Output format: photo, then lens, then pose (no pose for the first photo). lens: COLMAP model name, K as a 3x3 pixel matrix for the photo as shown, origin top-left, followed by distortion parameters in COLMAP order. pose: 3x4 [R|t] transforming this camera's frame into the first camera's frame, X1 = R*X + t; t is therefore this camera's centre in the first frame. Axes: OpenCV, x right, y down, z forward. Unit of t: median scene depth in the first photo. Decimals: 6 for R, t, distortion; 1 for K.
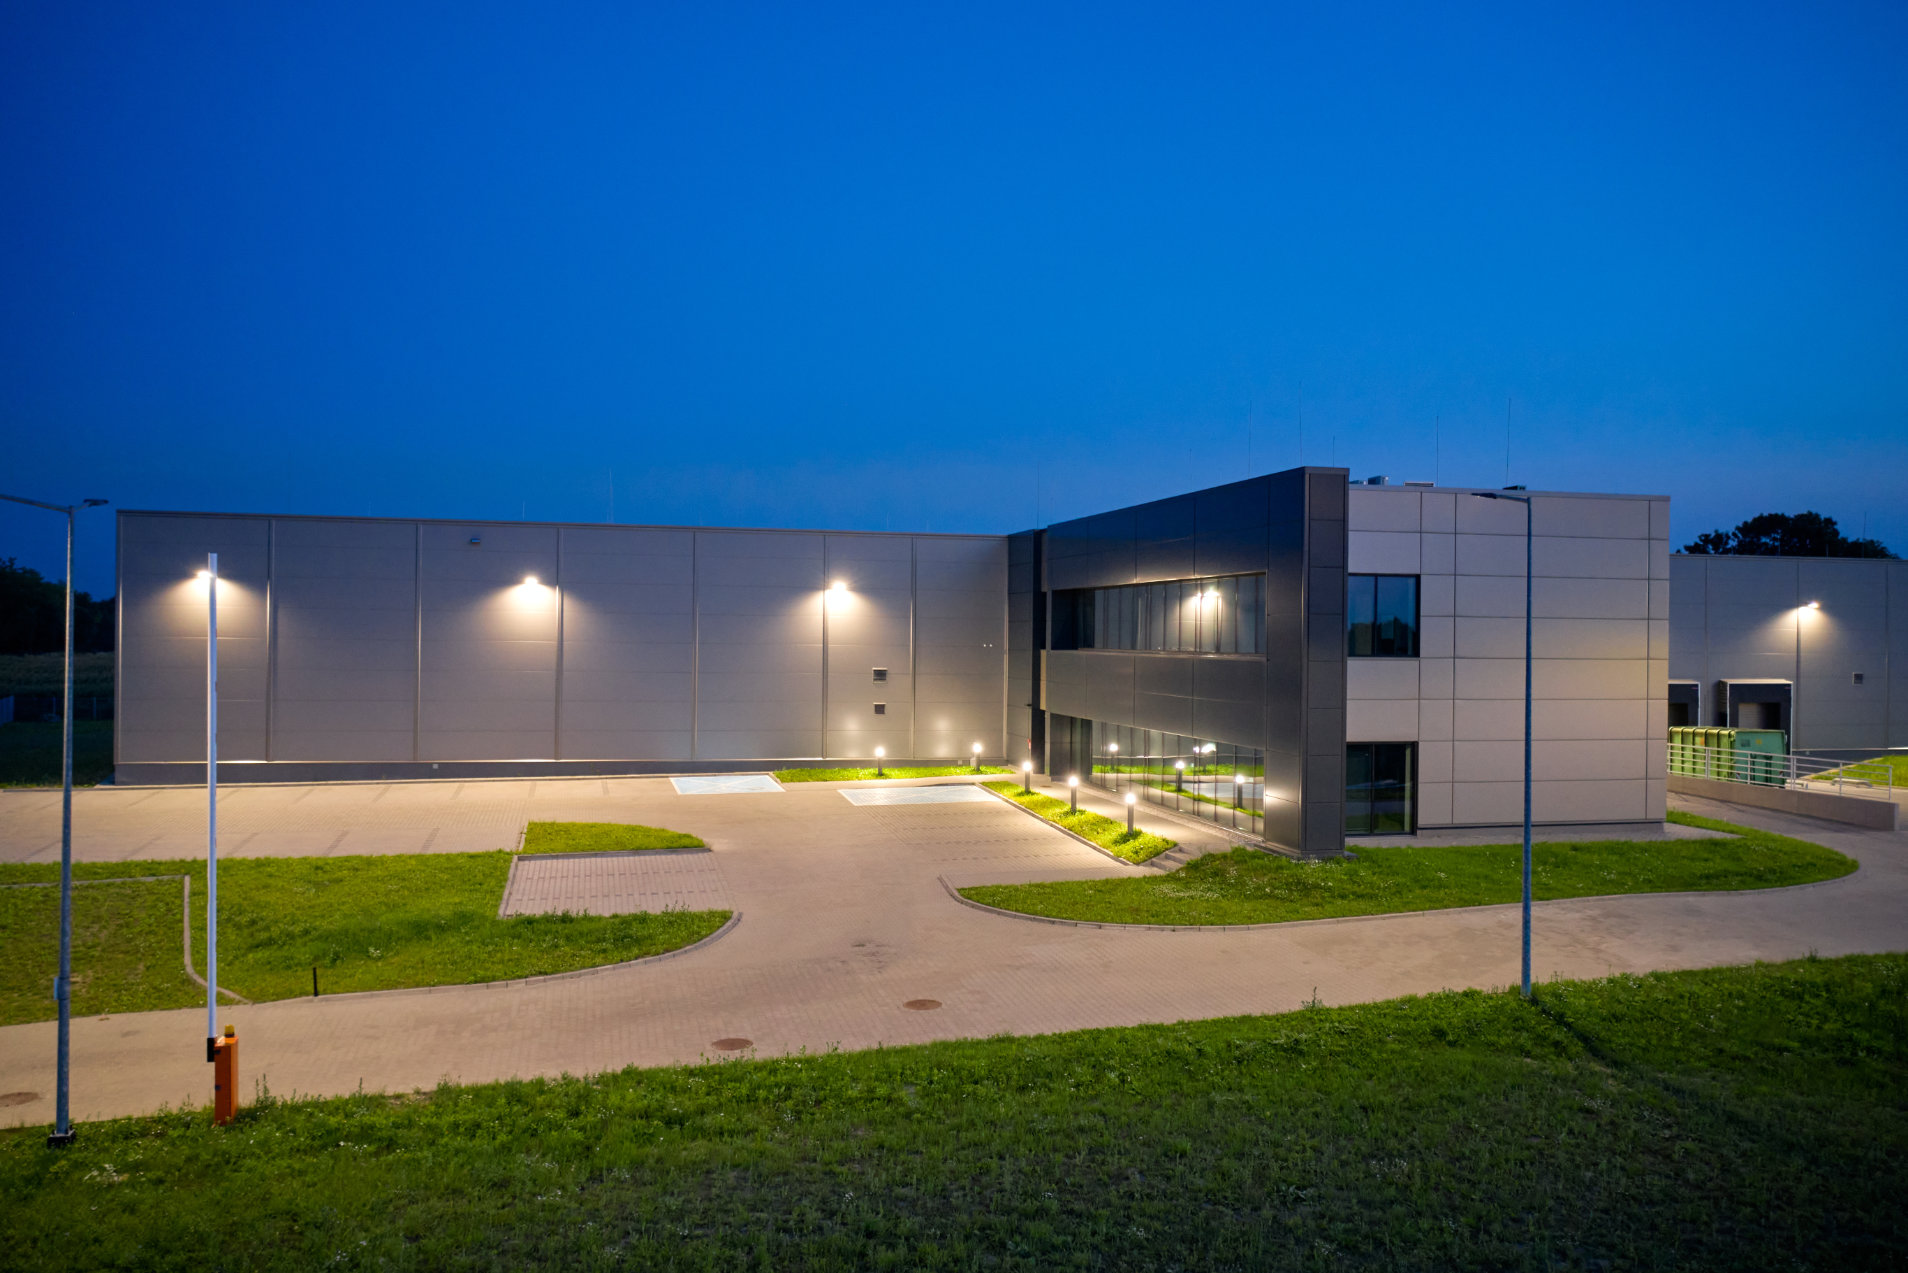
lens RADIAL K [[1503.8, 0, 954.0], [0, 1503.8, 636.5], [0, 0, 1]] dist [-0.012060, -0.002848]
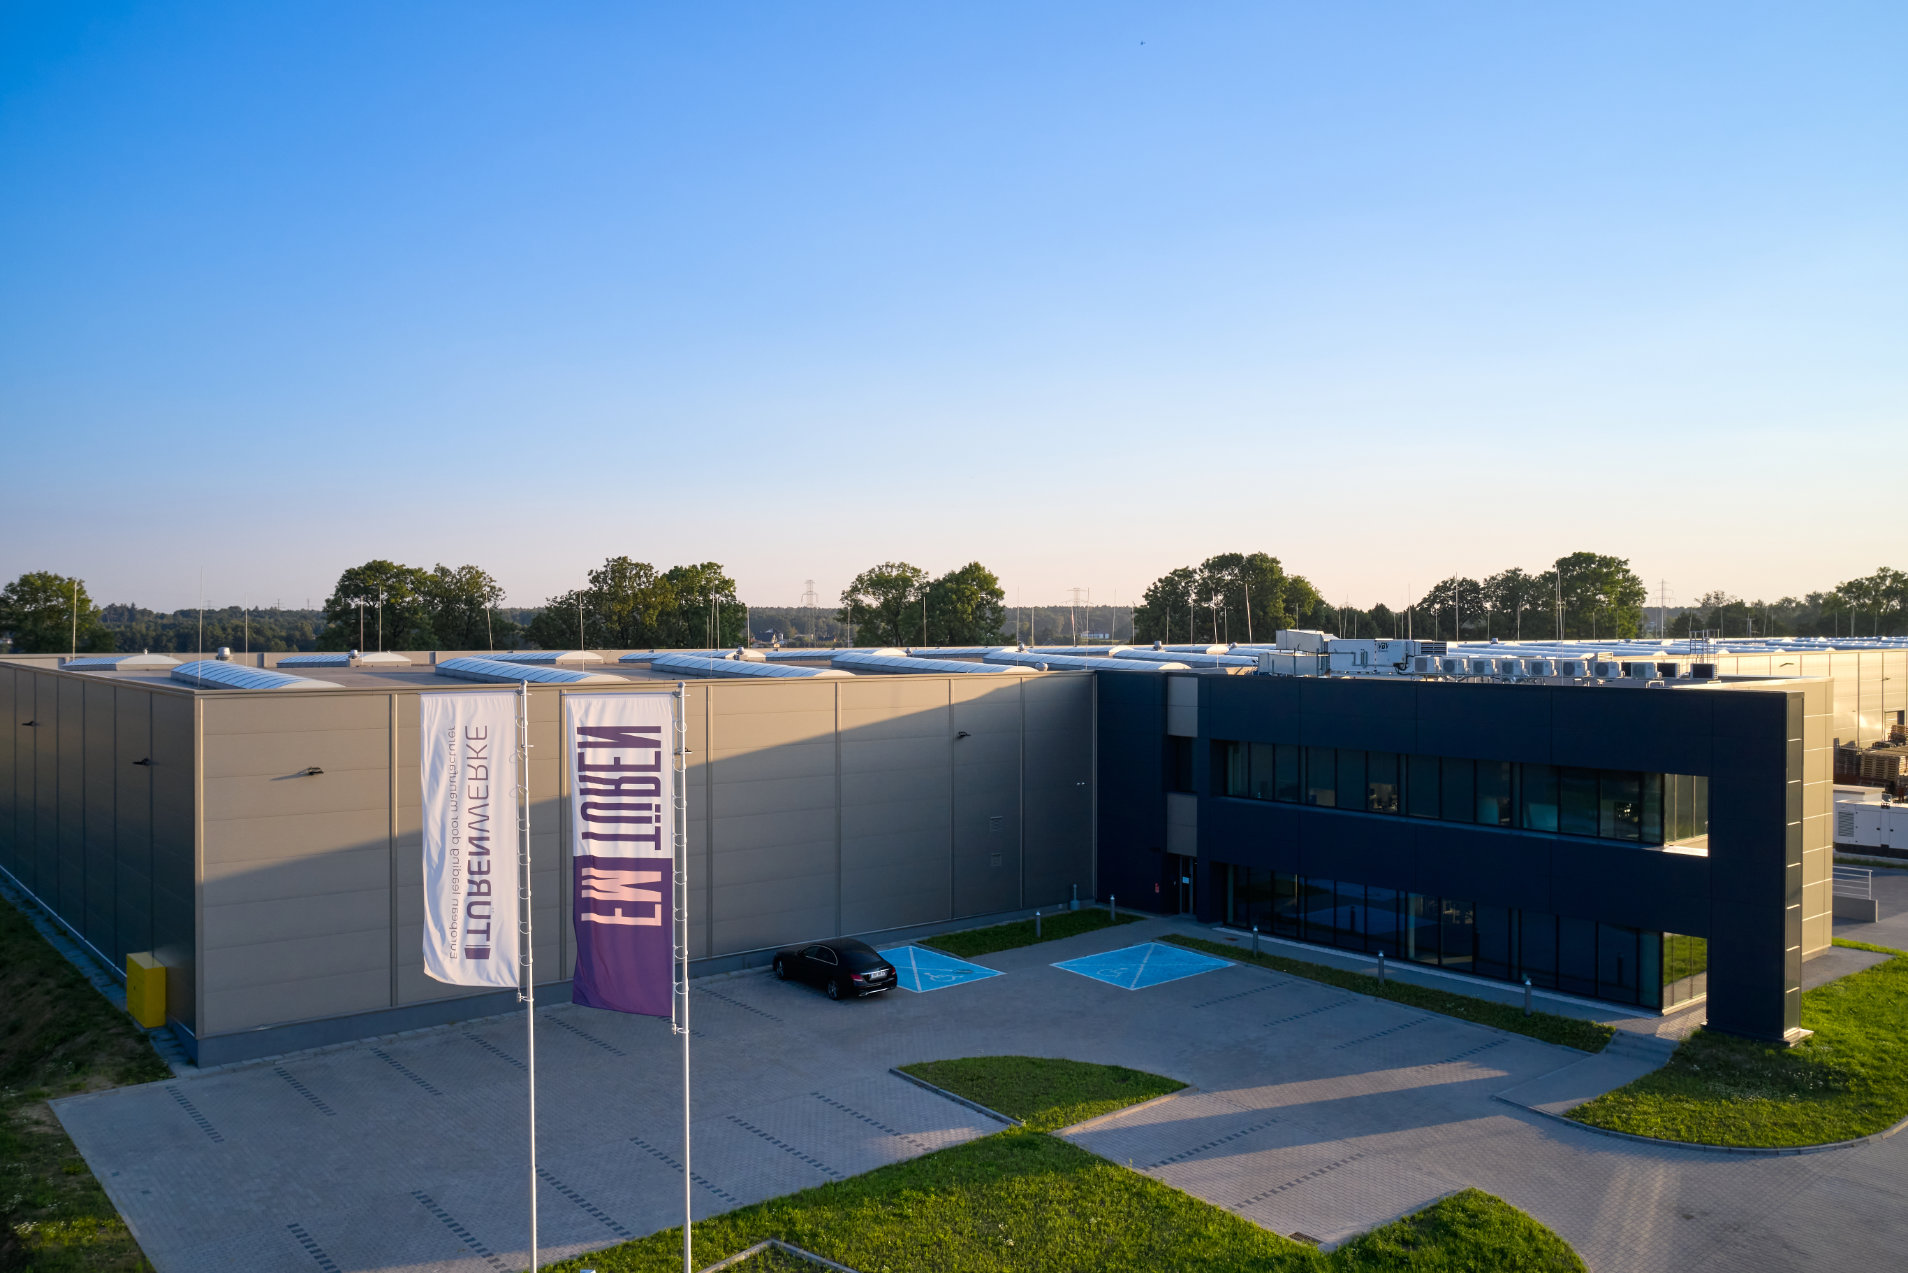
lens RADIAL K [[1503.8, 0, 954.0], [0, 1503.8, 636.5], [0, 0, 1]] dist [-0.012060, -0.002848]
pose [[0.899497, -0.013853, 0.436707, -0.513193], [0.009850, 0.999886, 0.011429, -0.110414], [-0.436816, -0.005979, 0.899531, 0.165760]]
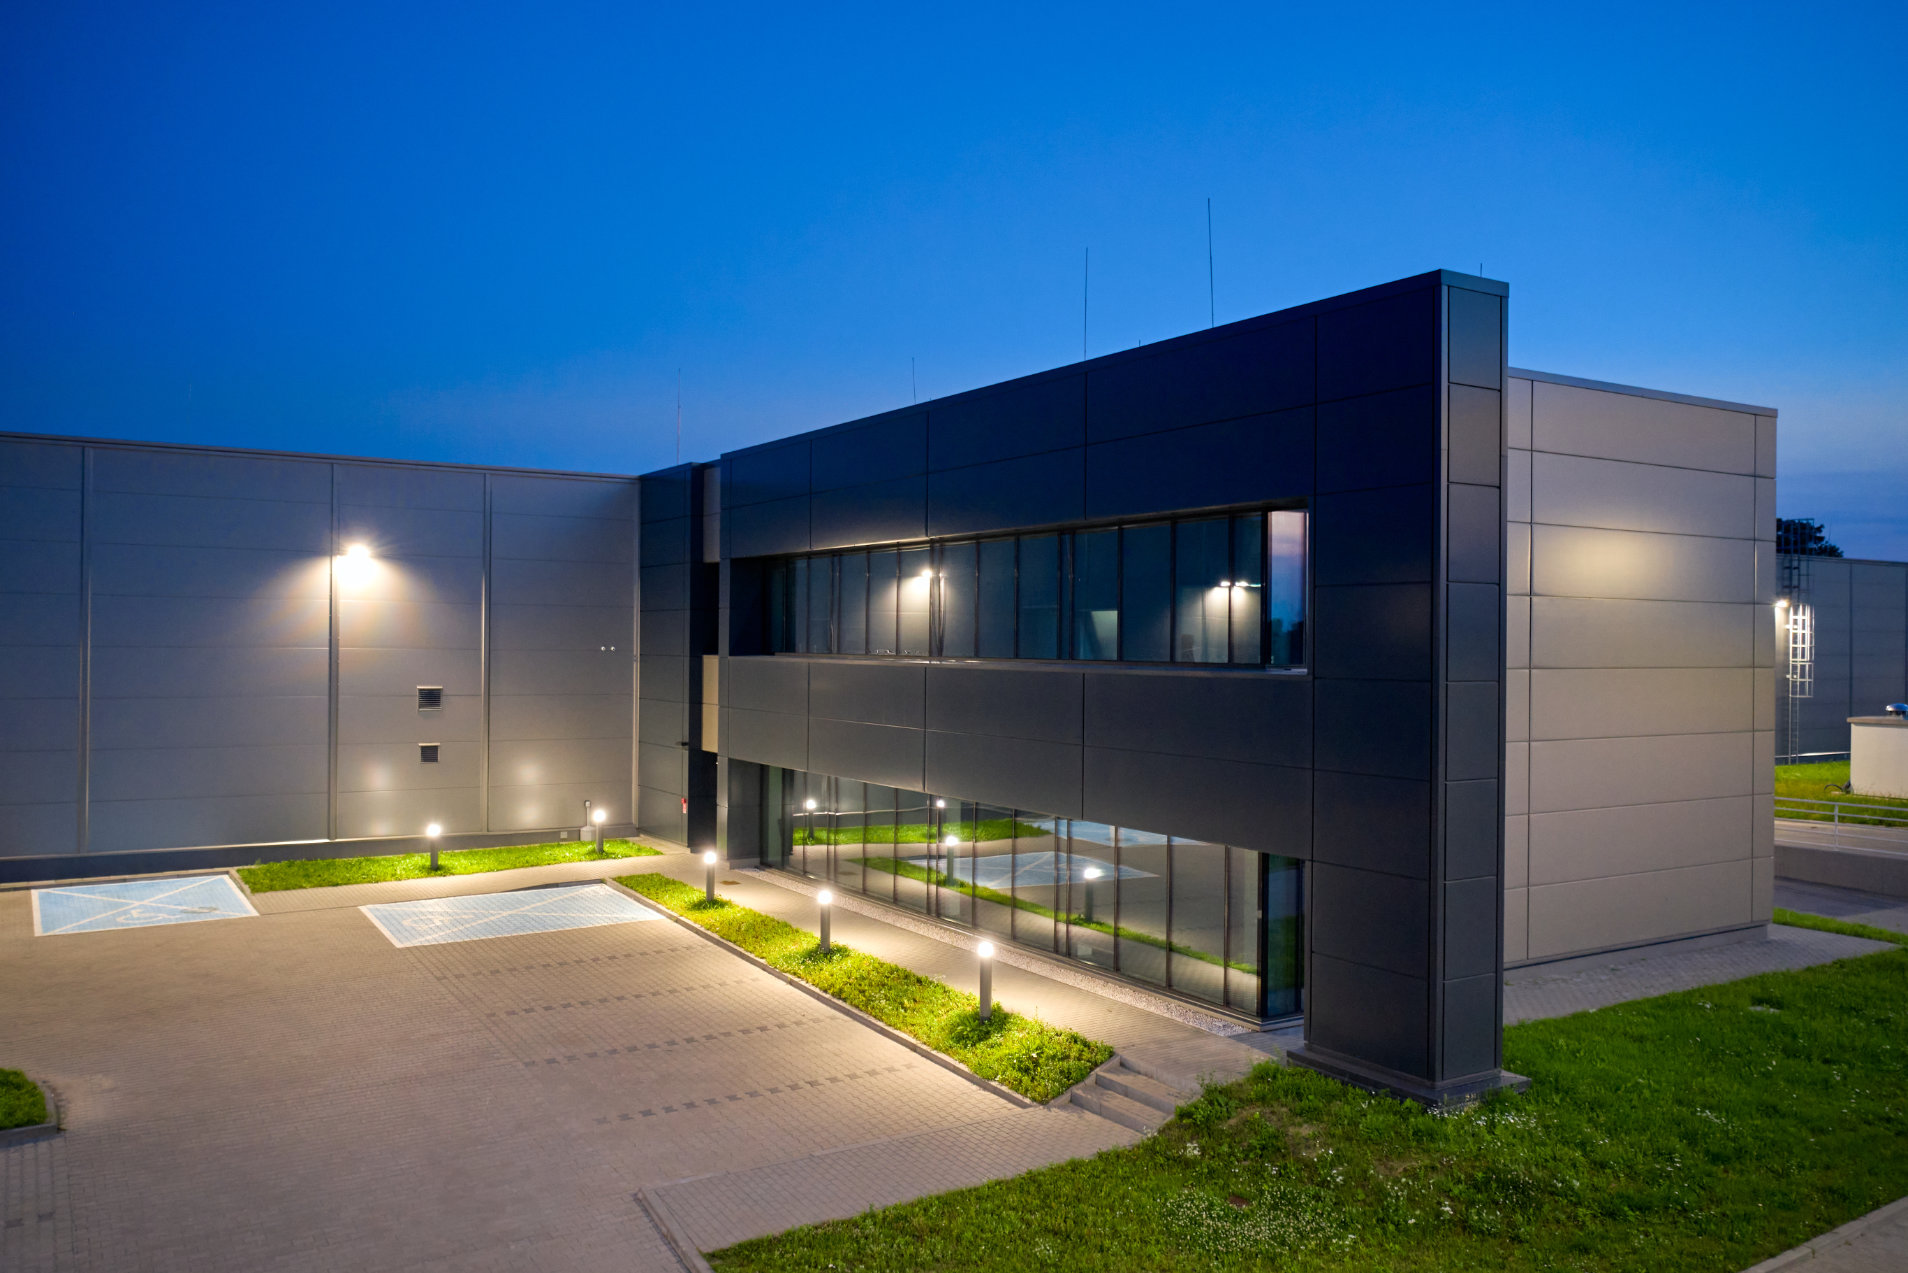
lens RADIAL K [[1503.8, 0, 954.0], [0, 1503.8, 636.5], [0, 0, 1]] dist [-0.012060, -0.002848]
pose [[0.951169, -0.001323, 0.308667, -0.036821], [0.001476, 0.999999, -0.000262, 0.001331], [-0.308666, 0.000705, 0.951170, 0.376284]]
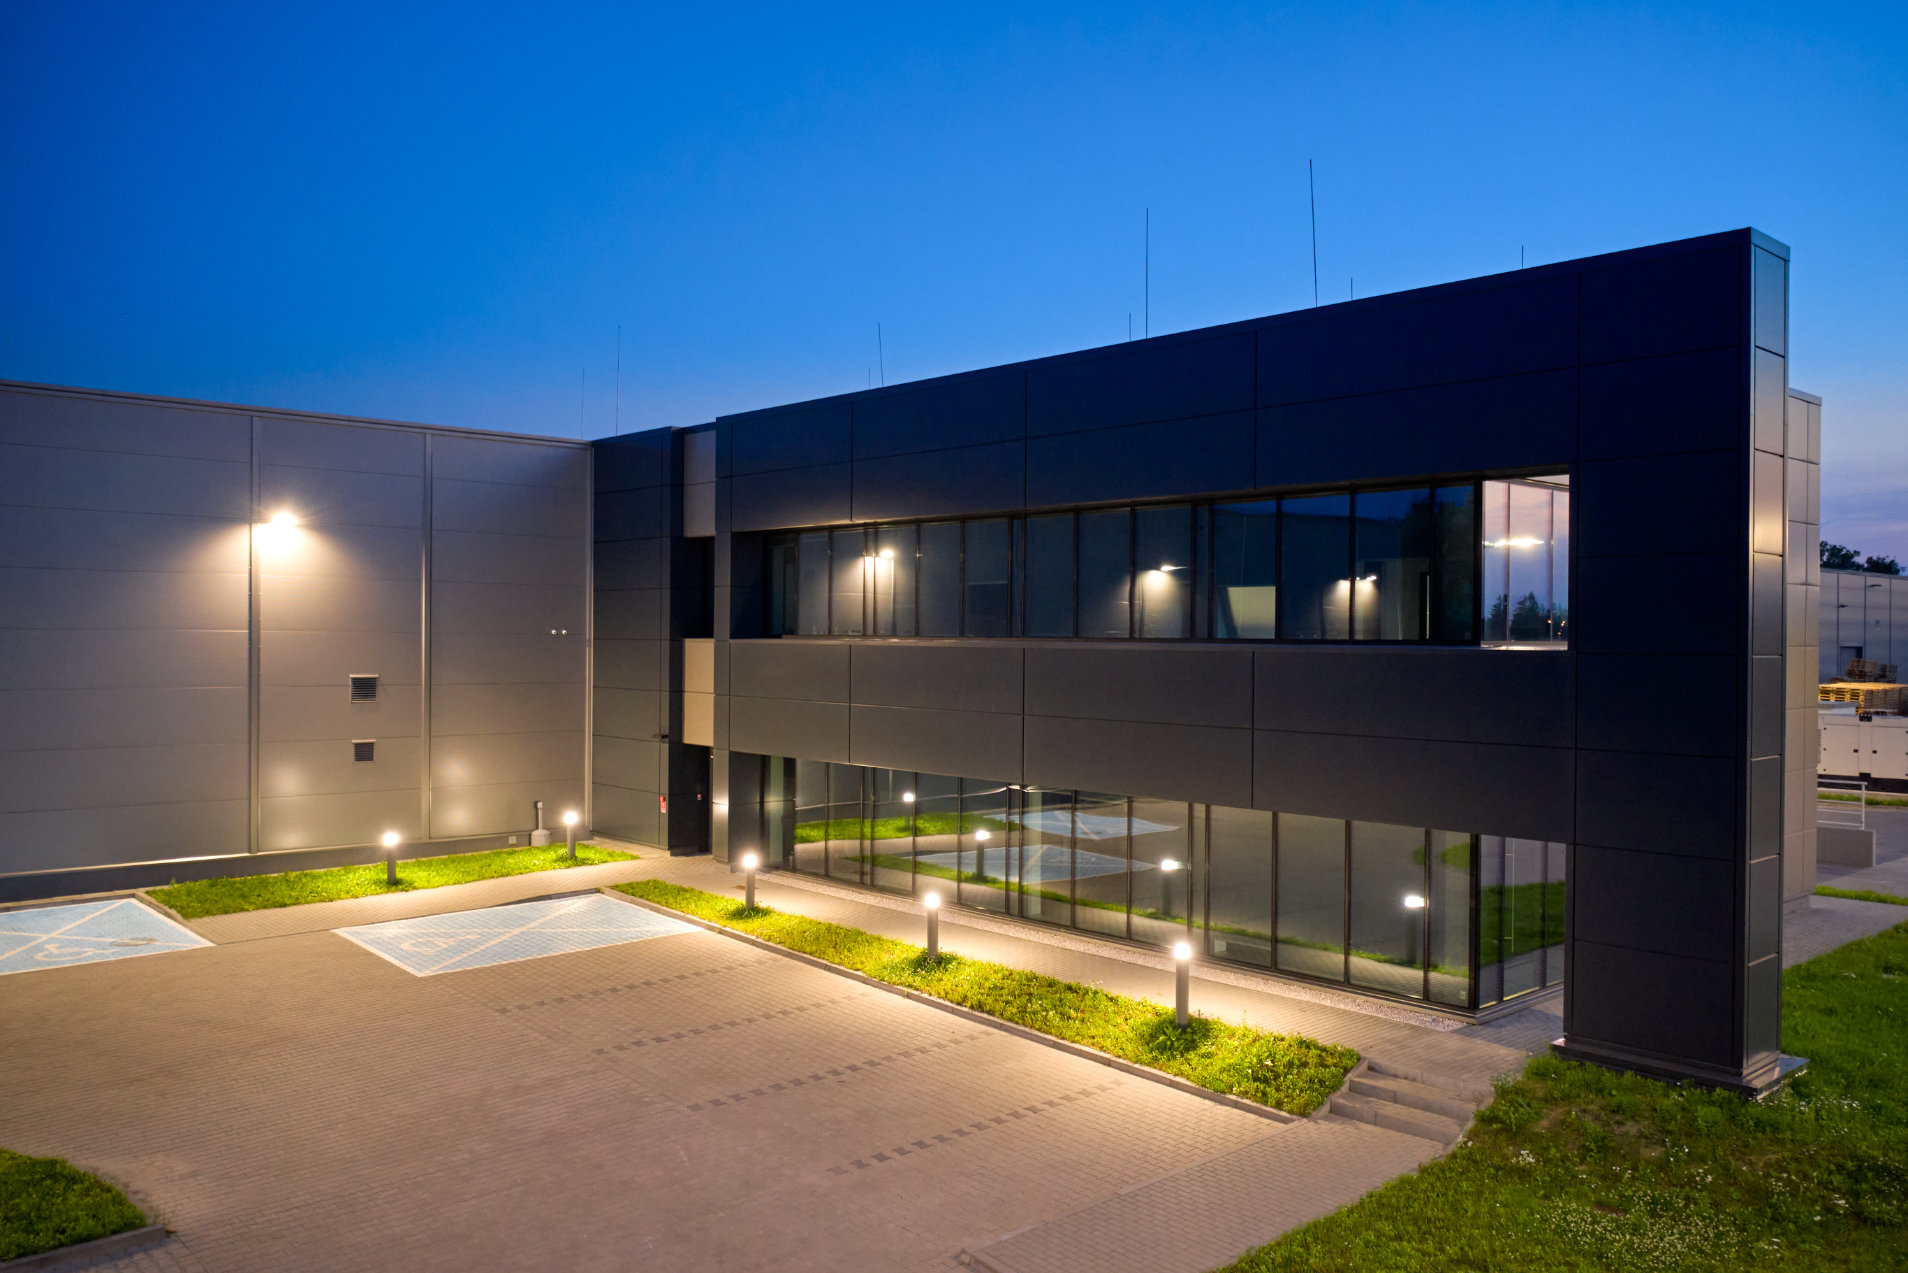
lens RADIAL K [[1502.1, 0, 1006.8], [0, 1502.1, 636.2], [0, 0, 1]] dist [-0.018385, 0.001822]
pose [[0.870453, -0.004156, 0.492234, -0.117904], [0.001433, 0.999982, 0.005909, 0.004729], [-0.492249, -0.004438, 0.870443, 0.449853]]
